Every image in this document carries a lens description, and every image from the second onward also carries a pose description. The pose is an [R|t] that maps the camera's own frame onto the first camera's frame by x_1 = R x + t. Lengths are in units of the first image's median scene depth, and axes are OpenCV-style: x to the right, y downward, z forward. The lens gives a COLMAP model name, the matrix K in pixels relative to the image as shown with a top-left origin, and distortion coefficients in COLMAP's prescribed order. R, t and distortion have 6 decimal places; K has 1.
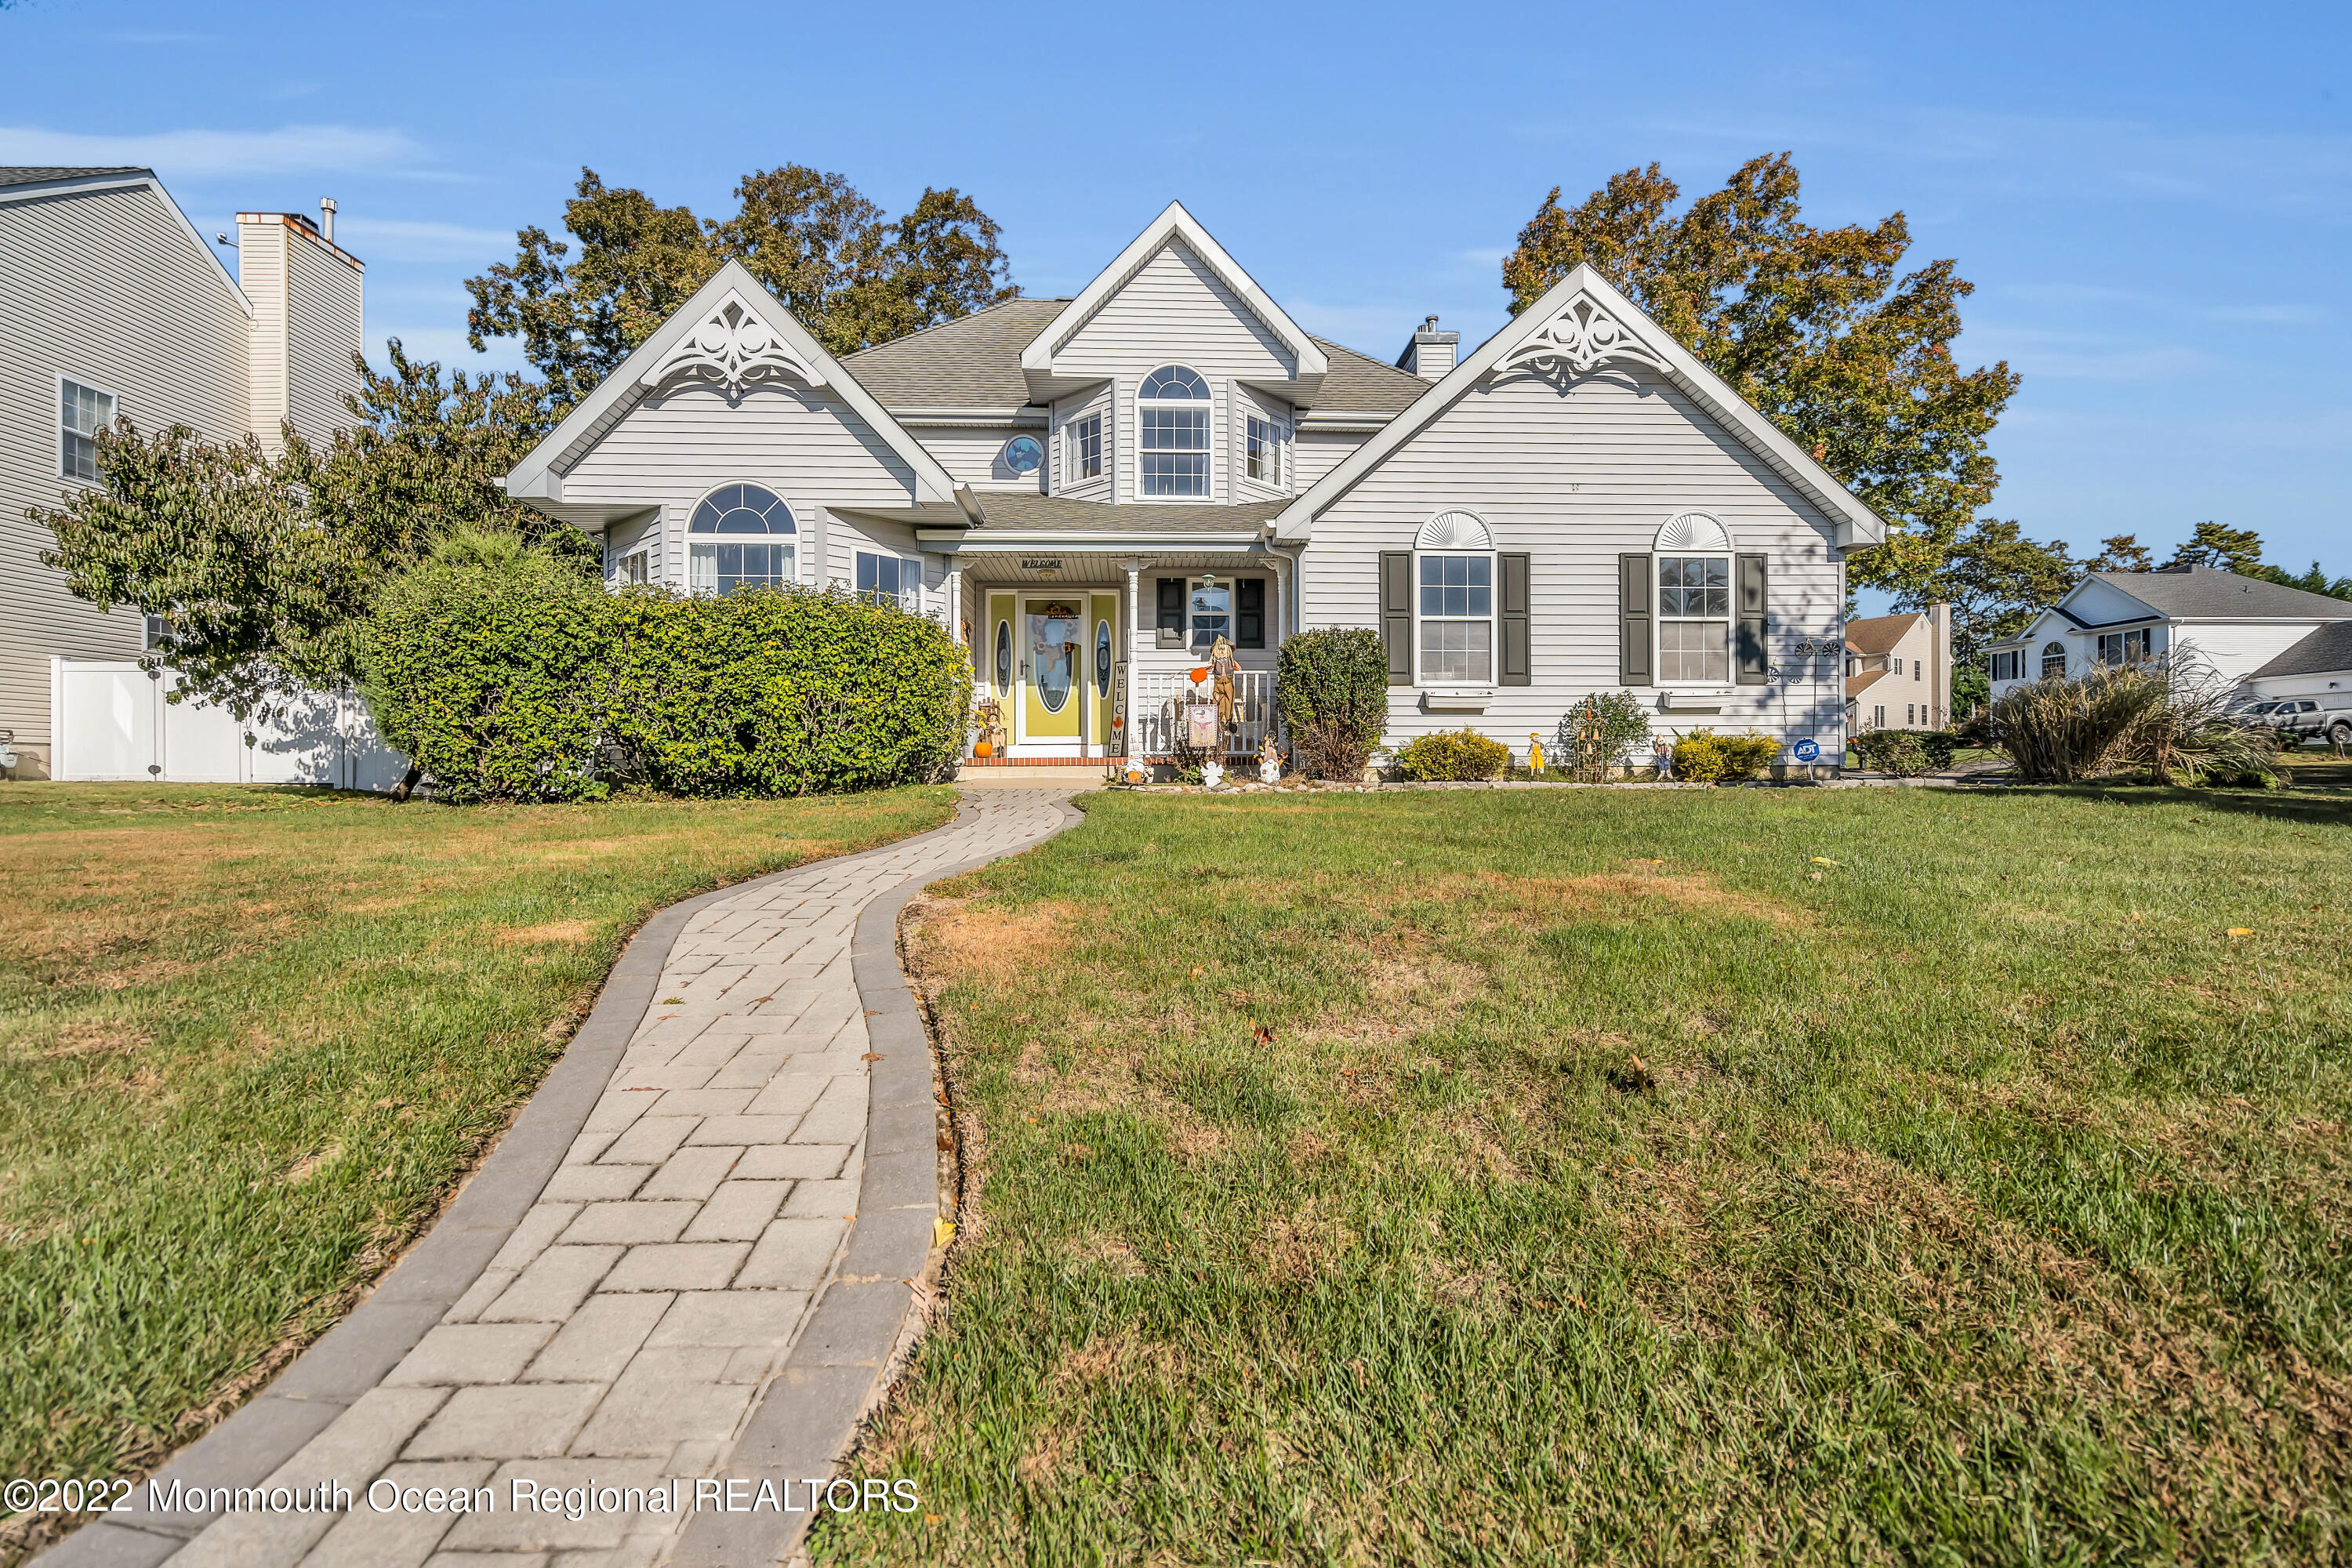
lens RADIAL K [[1084.3, 0, 1187.2], [0, 1084.3, 774.8], [0, 0, 1]] dist [-0.001107, 0.000794]
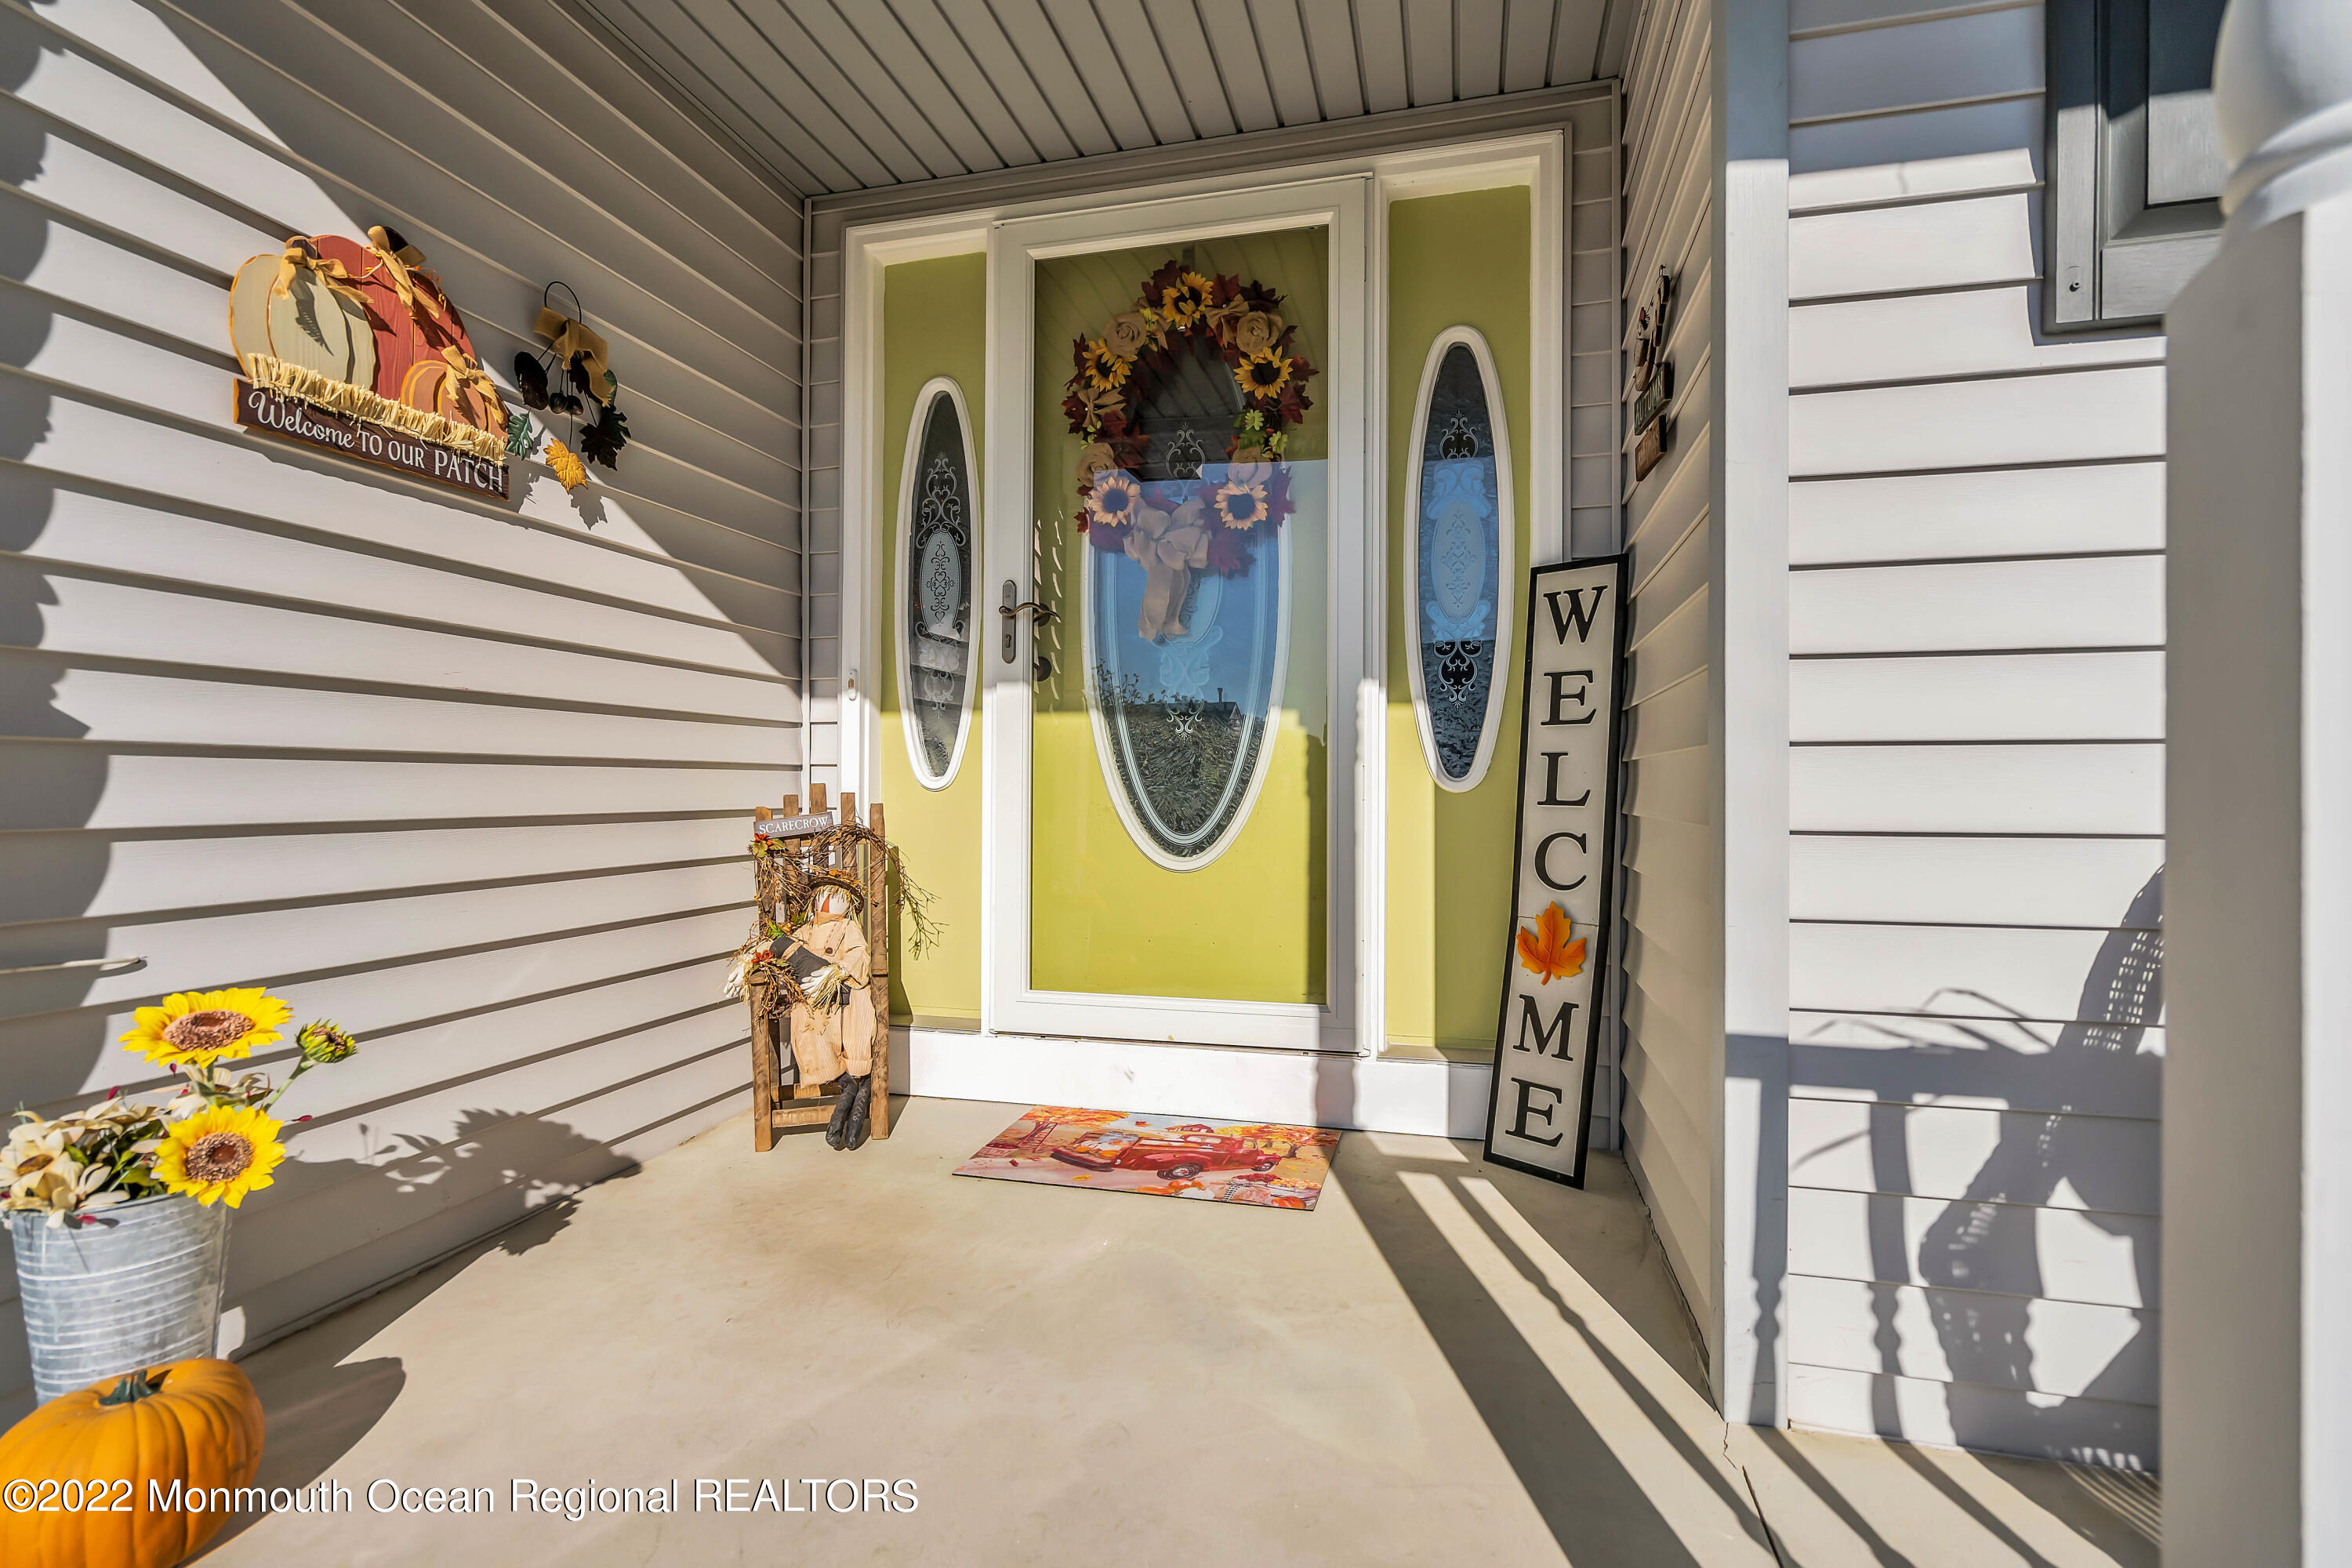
lens RADIAL K [[1084.3, 0, 1187.2], [0, 1084.3, 774.8], [0, 0, 1]] dist [-0.001107, 0.000794]
pose [[0.958184, 0.005394, -0.286101, -0.082463], [-0.006502, 0.999975, -0.002926, -0.085127], [0.286078, 0.004664, 0.958195, 0.990007]]
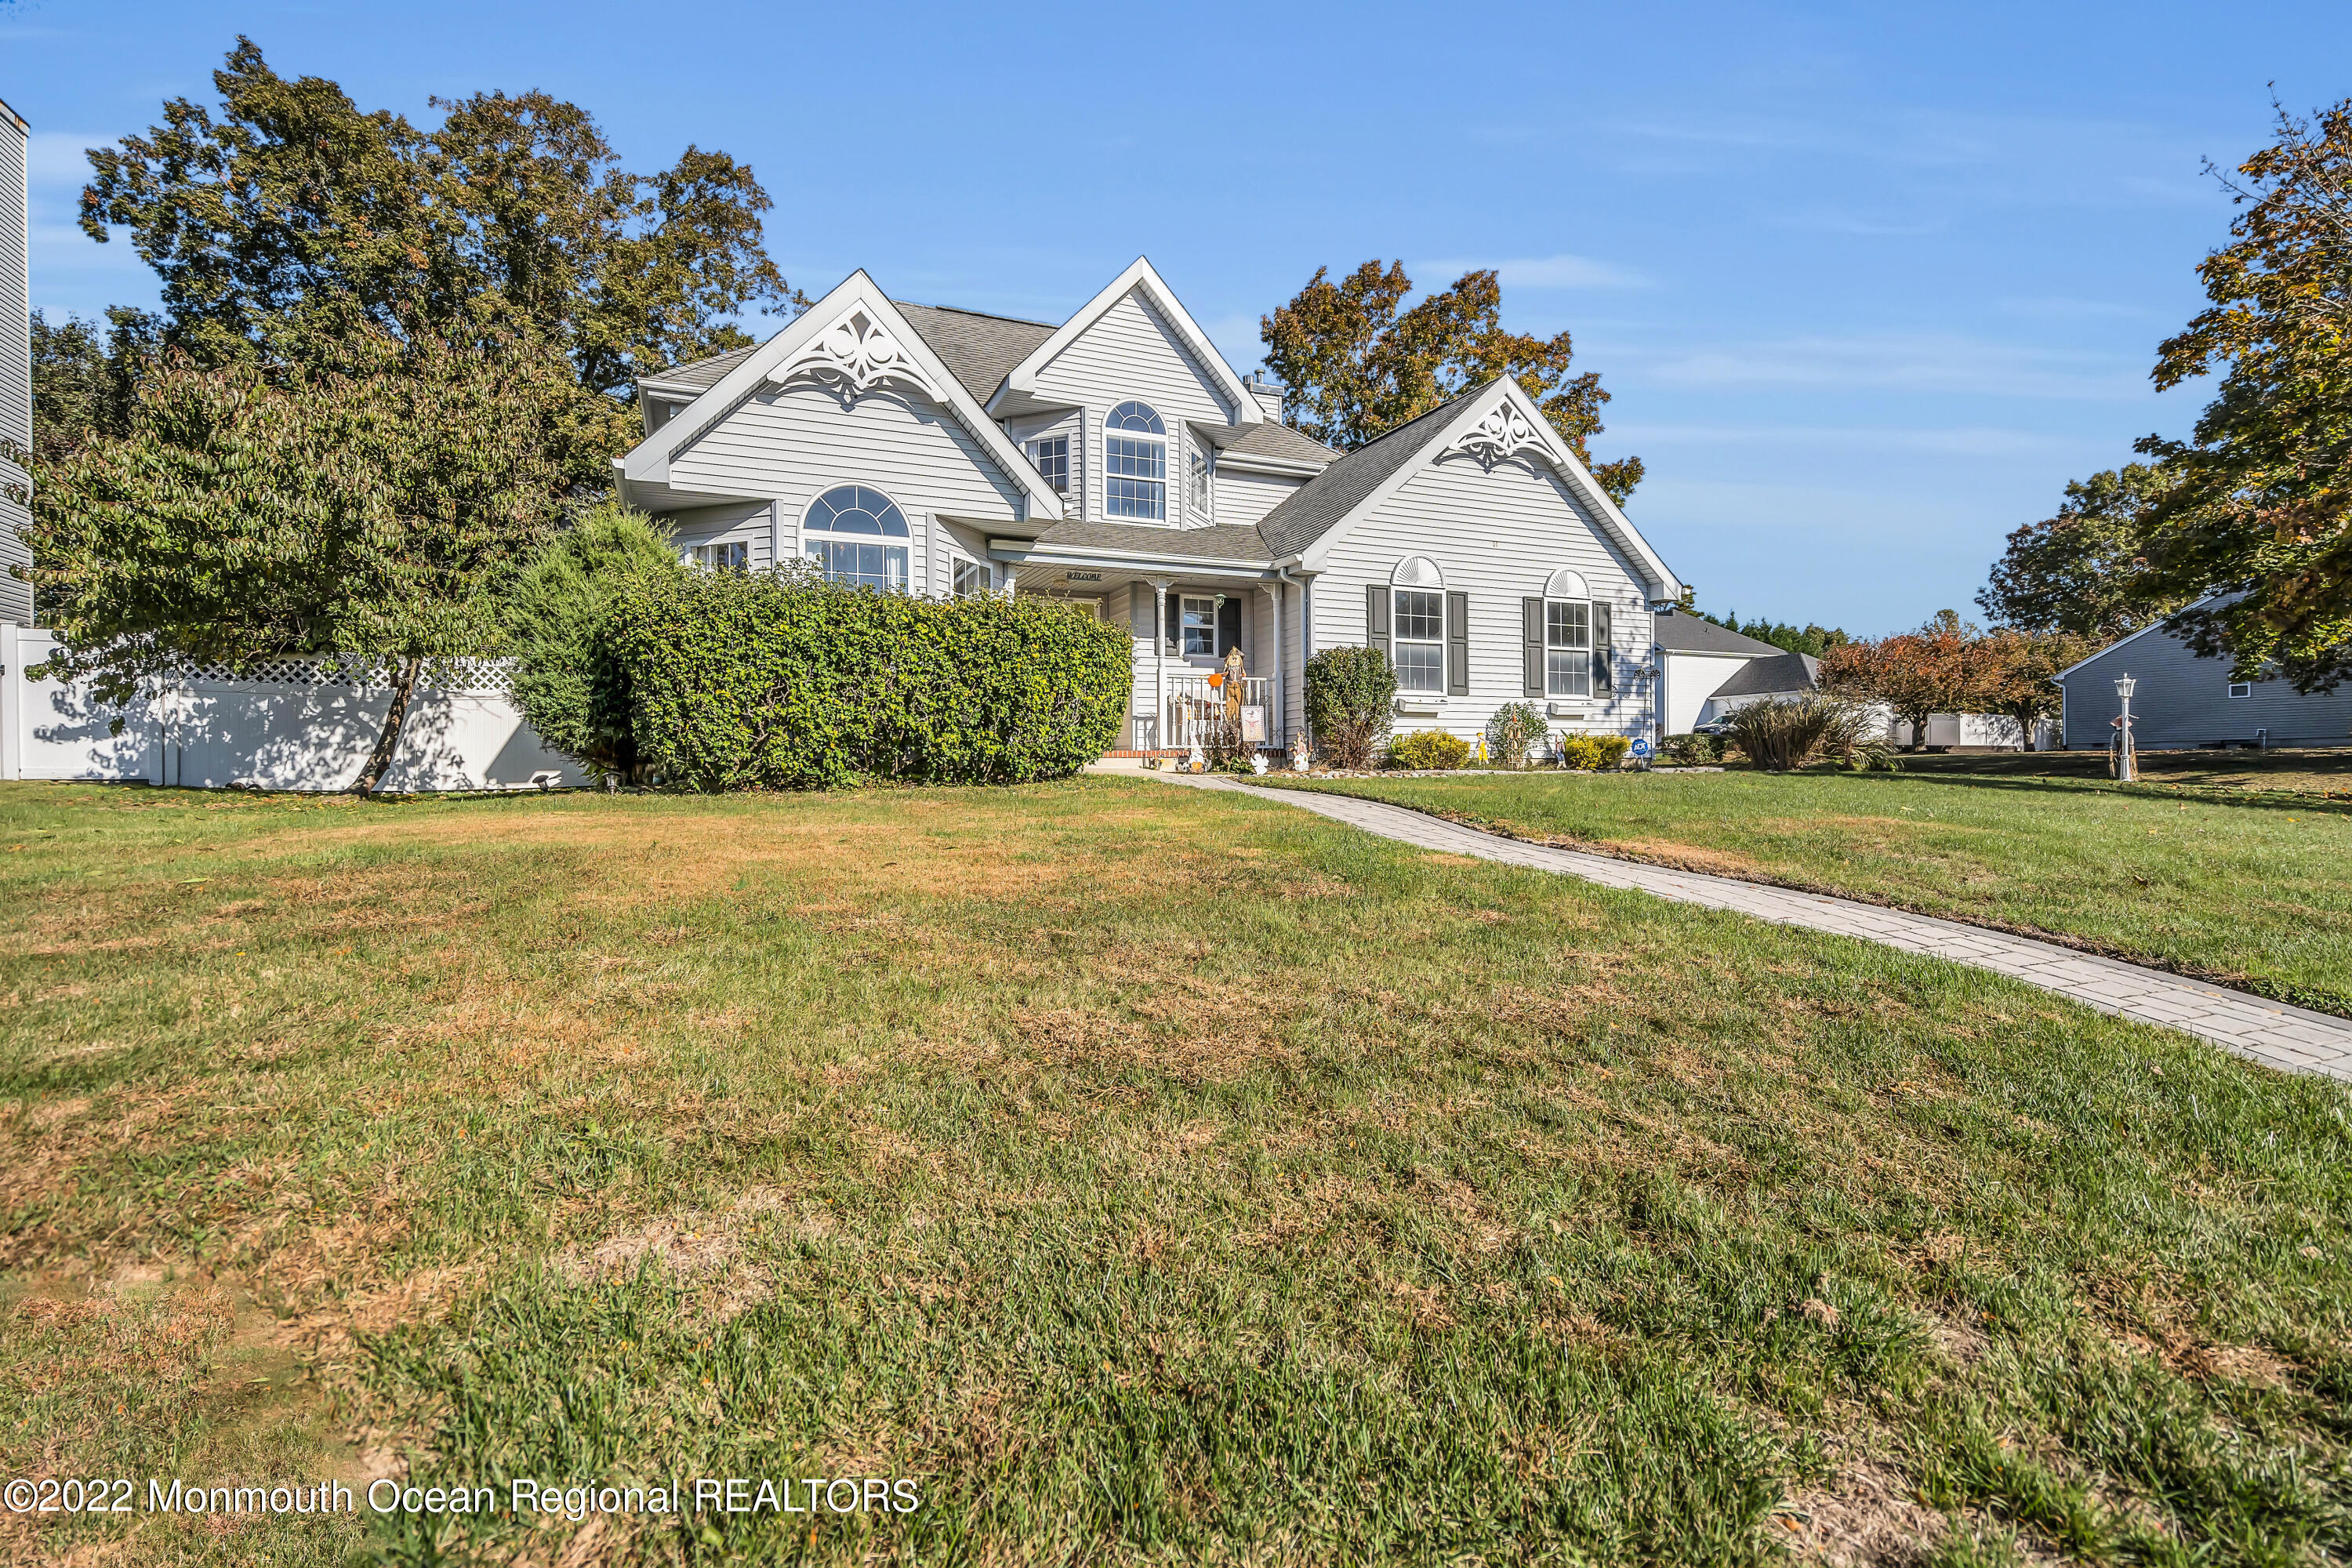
lens RADIAL K [[1084.3, 0, 1187.2], [0, 1084.3, 774.8], [0, 0, 1]] dist [-0.001107, 0.000794]
pose [[0.931857, -0.004656, 0.362796, -0.458773], [0.003872, 0.999988, 0.002888, 0.006948], [-0.362805, -0.001287, 0.931864, -0.079645]]
